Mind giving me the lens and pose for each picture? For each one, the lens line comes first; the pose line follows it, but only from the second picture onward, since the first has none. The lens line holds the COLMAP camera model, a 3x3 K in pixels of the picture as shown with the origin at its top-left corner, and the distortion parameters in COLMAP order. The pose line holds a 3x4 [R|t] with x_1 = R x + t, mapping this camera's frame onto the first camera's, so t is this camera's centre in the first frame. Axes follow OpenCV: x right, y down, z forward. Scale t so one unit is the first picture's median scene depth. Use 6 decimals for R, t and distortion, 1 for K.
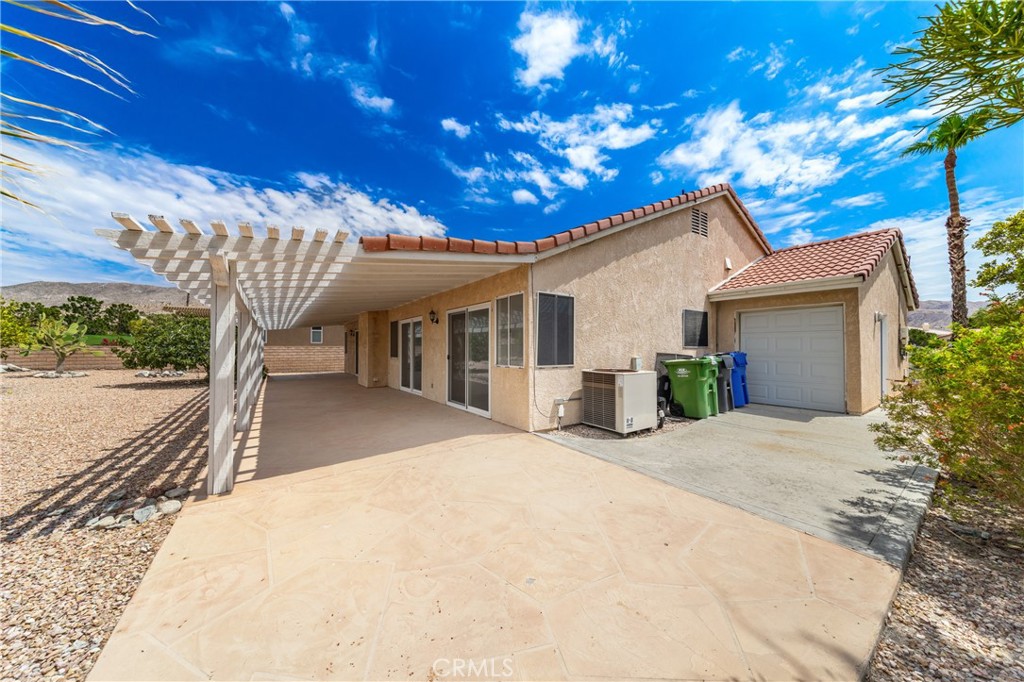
lens RADIAL K [[331.6, 0, 512.0], [0, 331.6, 341.0], [0, 0, 1]] dist [0.000089, -0.000012]
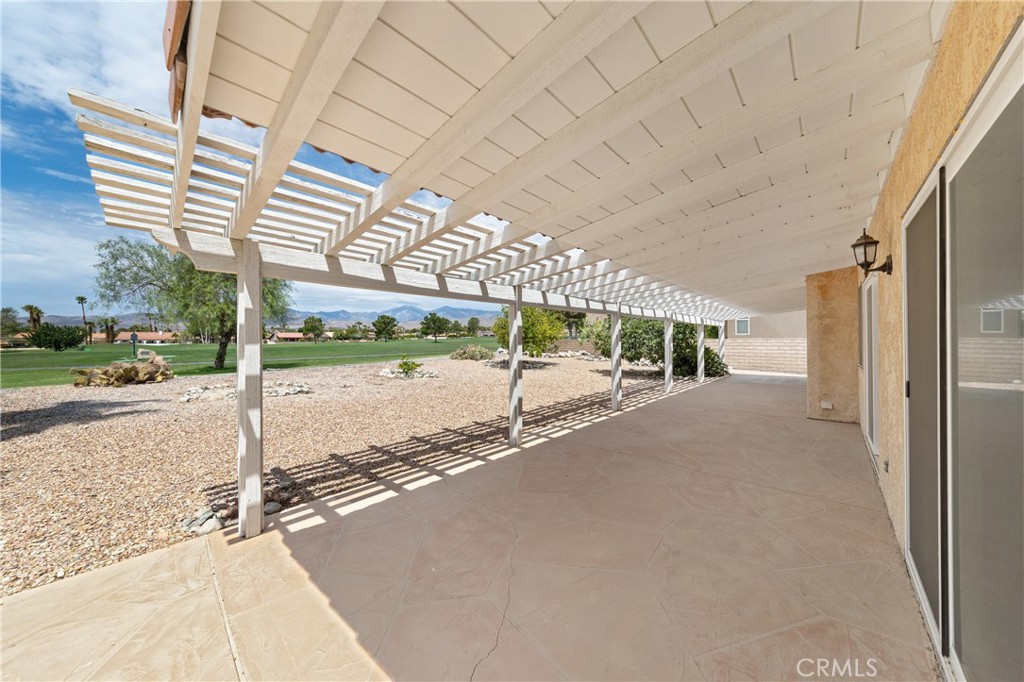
lens RADIAL K [[331.6, 0, 512.0], [0, 331.6, 341.0], [0, 0, 1]] dist [0.000089, -0.000012]
pose [[0.176174, 0.004392, -0.984349, 0.025397], [0.025256, 0.999641, 0.008981, -0.004148], [0.984035, -0.026443, 0.175999, 1.302324]]
